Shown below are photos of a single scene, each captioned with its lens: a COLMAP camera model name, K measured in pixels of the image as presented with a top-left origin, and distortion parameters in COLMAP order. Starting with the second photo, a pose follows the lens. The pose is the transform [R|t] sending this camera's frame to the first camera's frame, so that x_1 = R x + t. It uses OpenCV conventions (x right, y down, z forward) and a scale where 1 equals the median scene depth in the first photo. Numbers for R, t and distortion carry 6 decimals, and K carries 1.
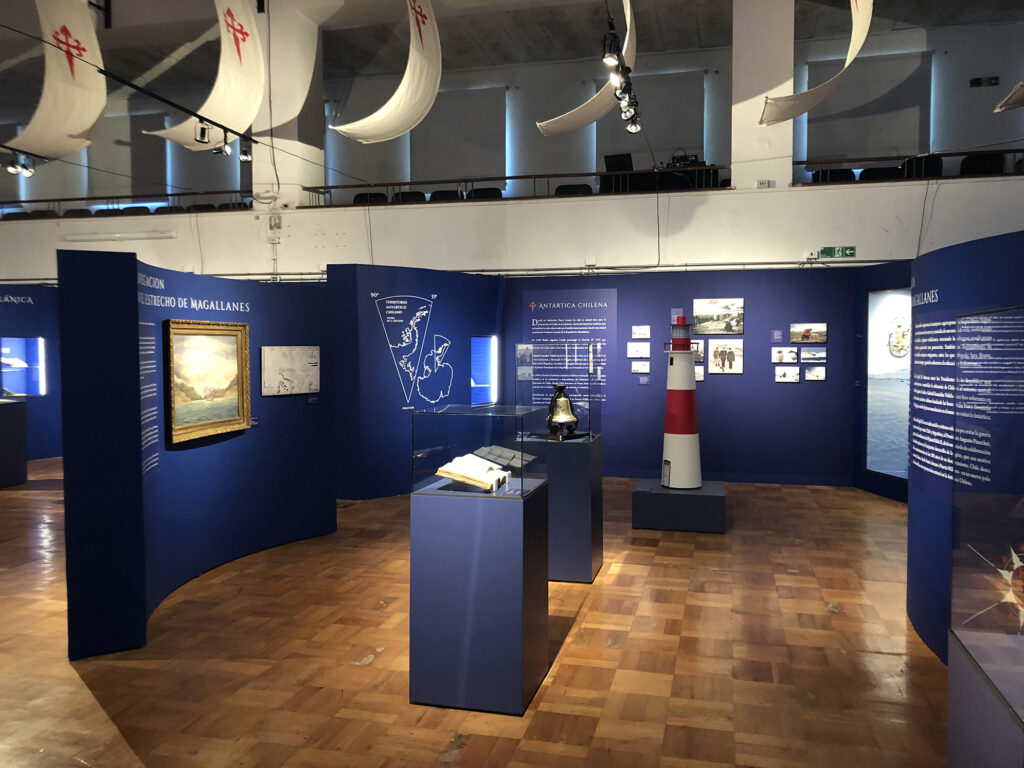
lens RADIAL K [[829.1, 0, 508.7], [0, 829.1, 380.4], [0, 0, 1]] dist [0.037107, -0.036952]
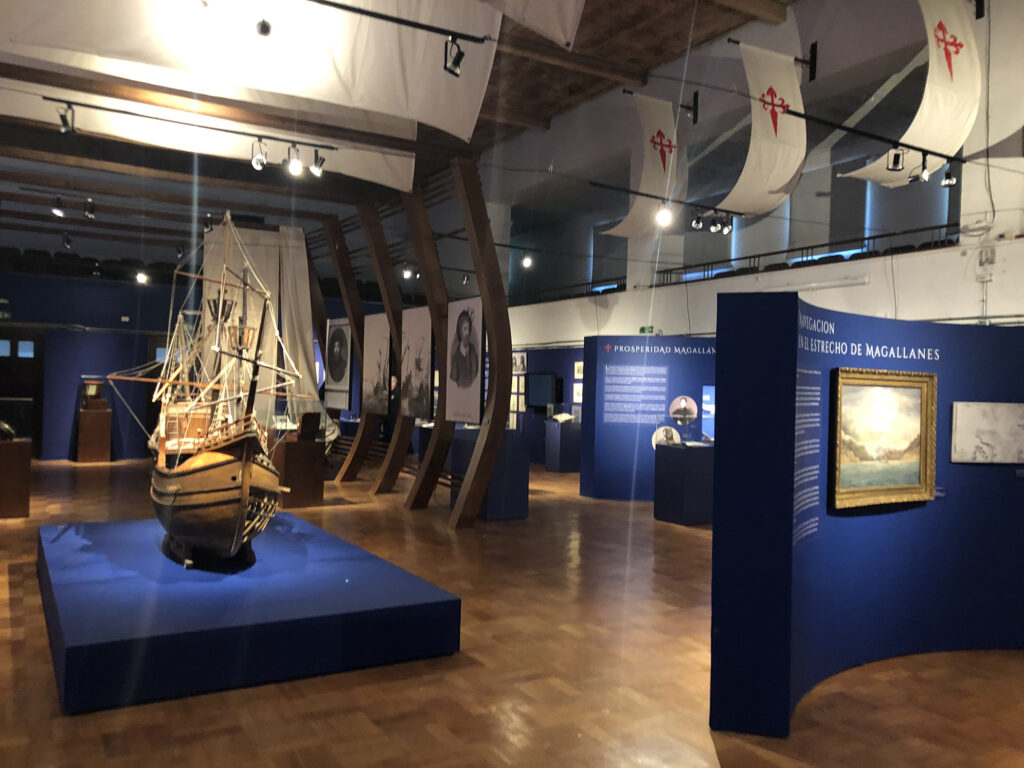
lens RADIAL K [[829.1, 0, 511.6], [0, 829.1, 388.2], [0, 0, 1]] dist [0.037107, -0.036952]
pose [[0.700985, 0.023330, -0.712795, -0.016449], [-0.061219, 0.997744, -0.027548, -0.005192], [0.710544, 0.062947, 0.700831, 0.117905]]
